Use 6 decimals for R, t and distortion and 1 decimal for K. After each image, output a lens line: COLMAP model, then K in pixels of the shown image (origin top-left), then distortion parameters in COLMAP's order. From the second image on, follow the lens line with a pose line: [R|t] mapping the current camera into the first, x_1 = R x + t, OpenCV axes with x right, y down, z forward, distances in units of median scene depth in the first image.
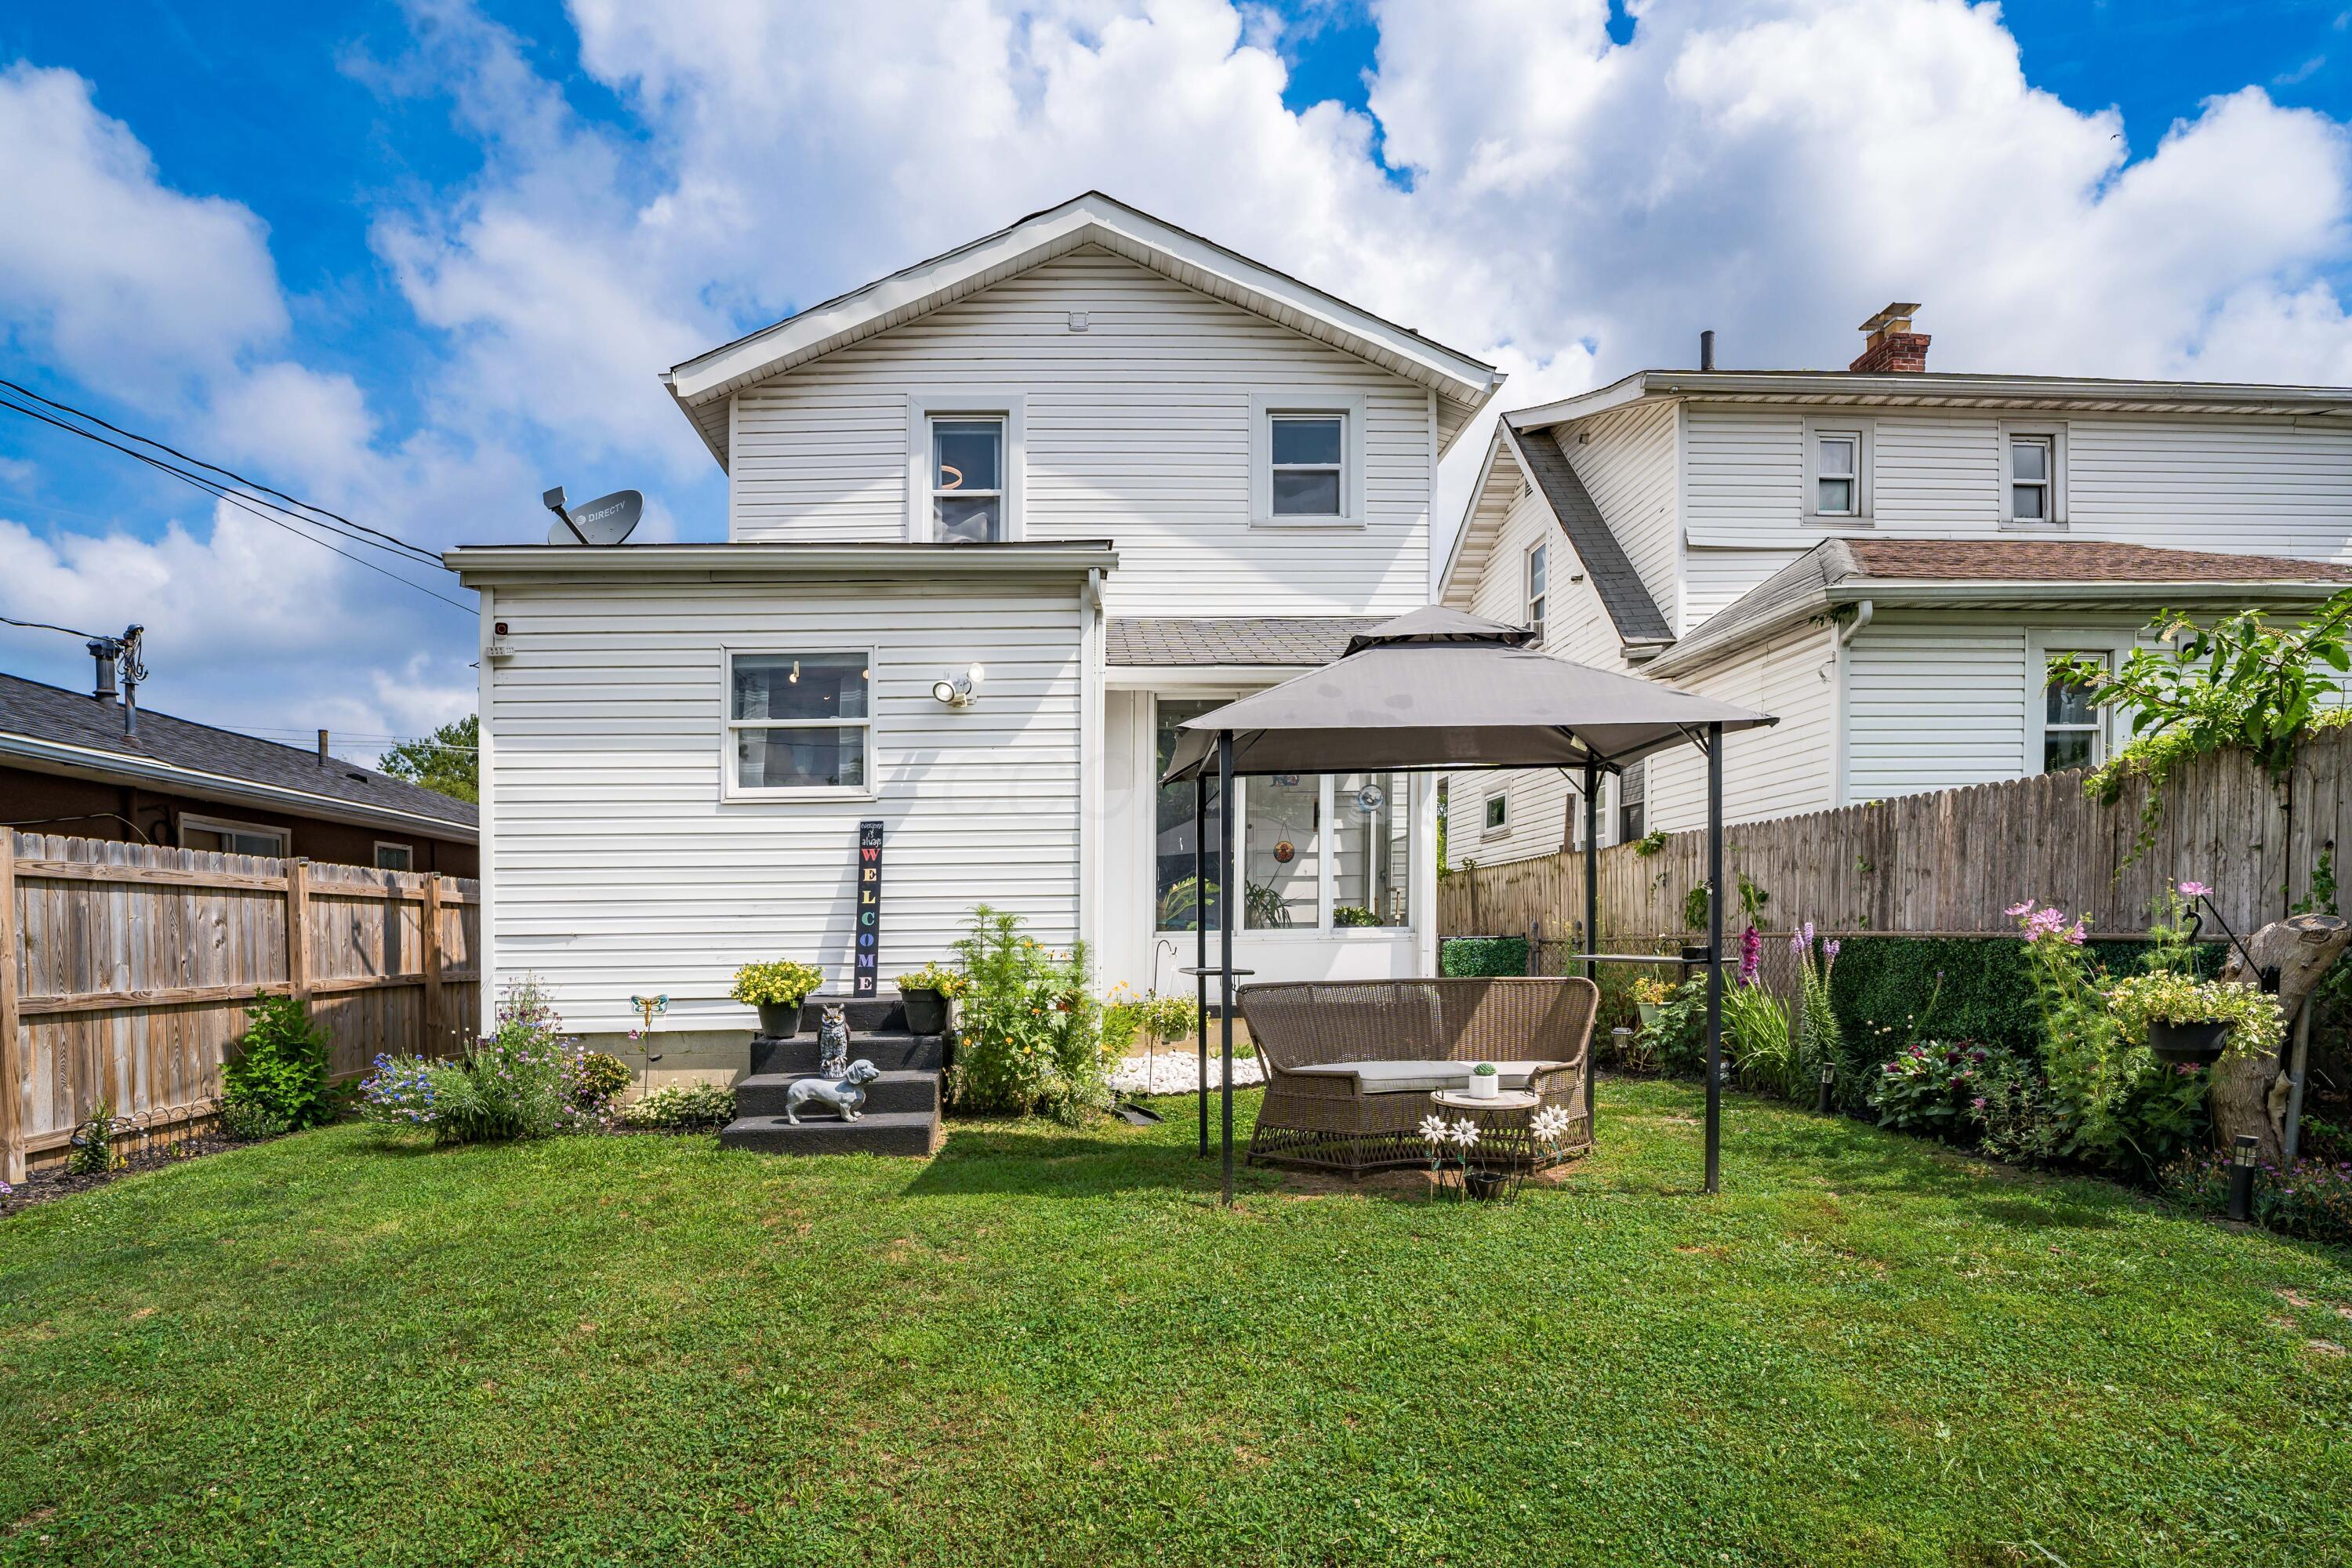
lens RADIAL K [[1162.6, 0, 1181.2], [0, 1162.6, 977.1], [0, 0, 1]] dist [-0.029920, 0.000050]
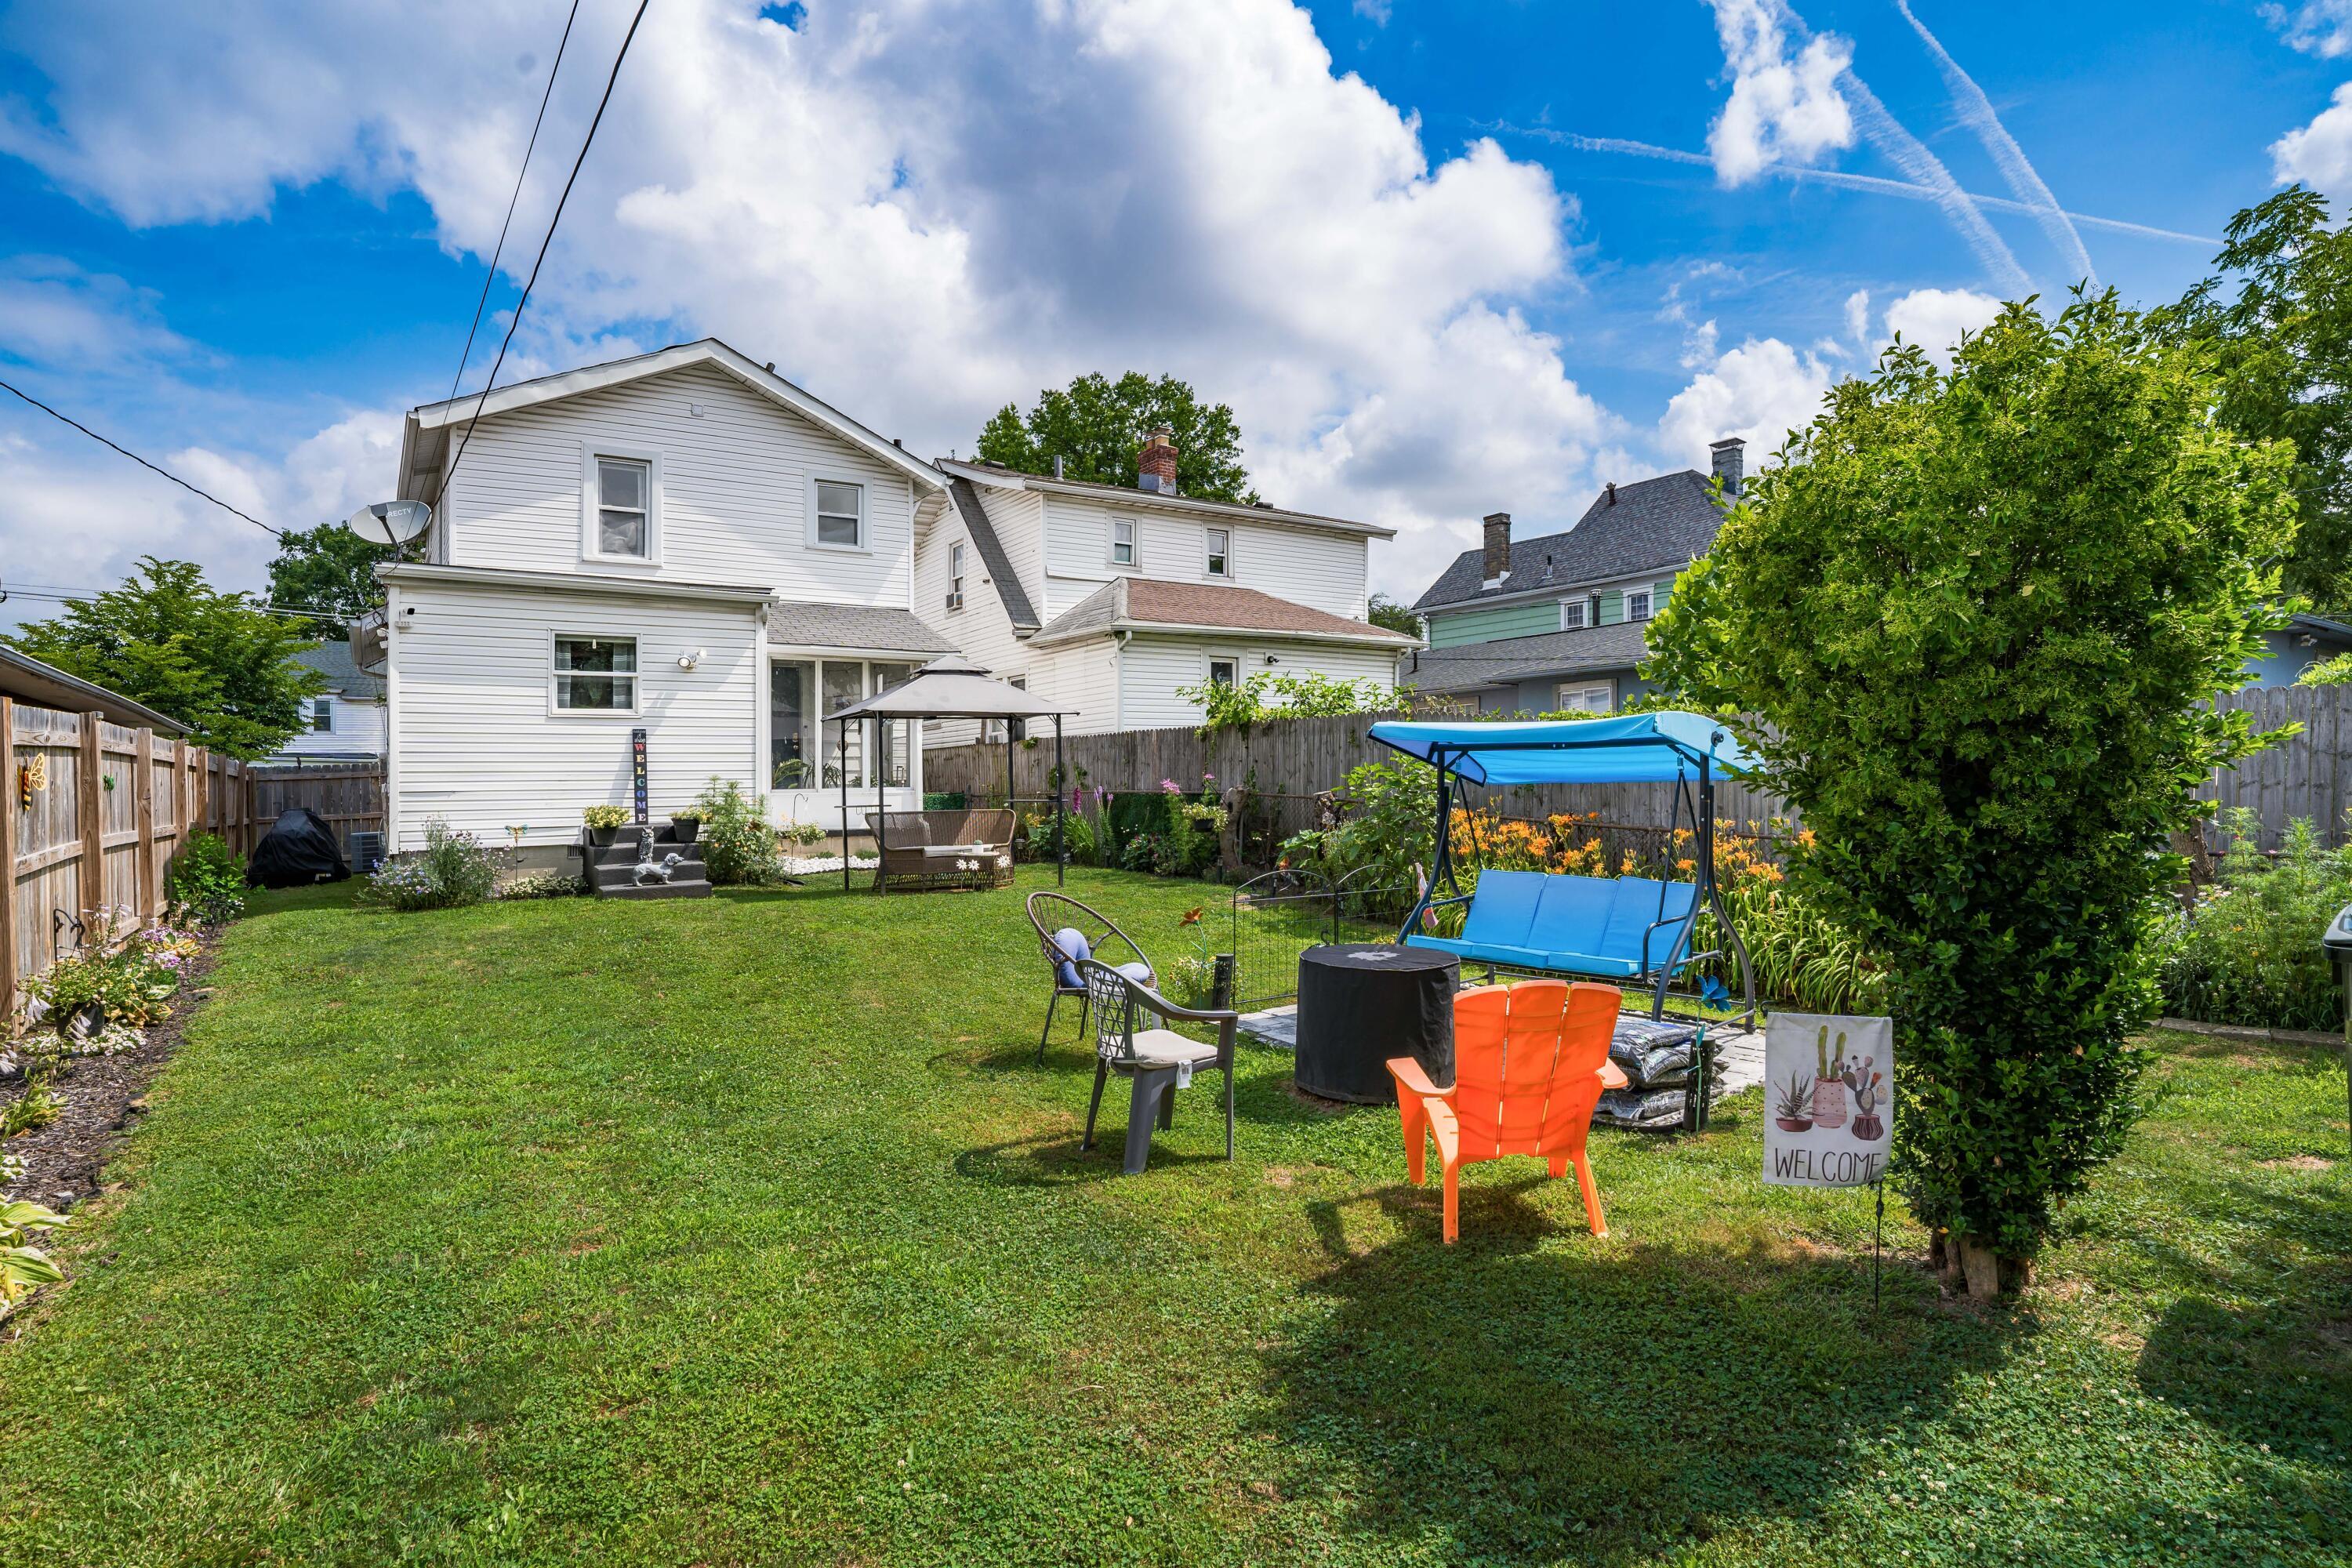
lens RADIAL K [[1144.9, 0, 1176.0], [0, 1144.9, 784.0], [0, 0, 1]] dist [0.000645, 0.000131]
pose [[0.864466, 0.004354, 0.502672, -0.441267], [0.017845, 0.999066, -0.039343, 0.038268], [-0.502374, 0.042981, 0.863582, -0.980689]]
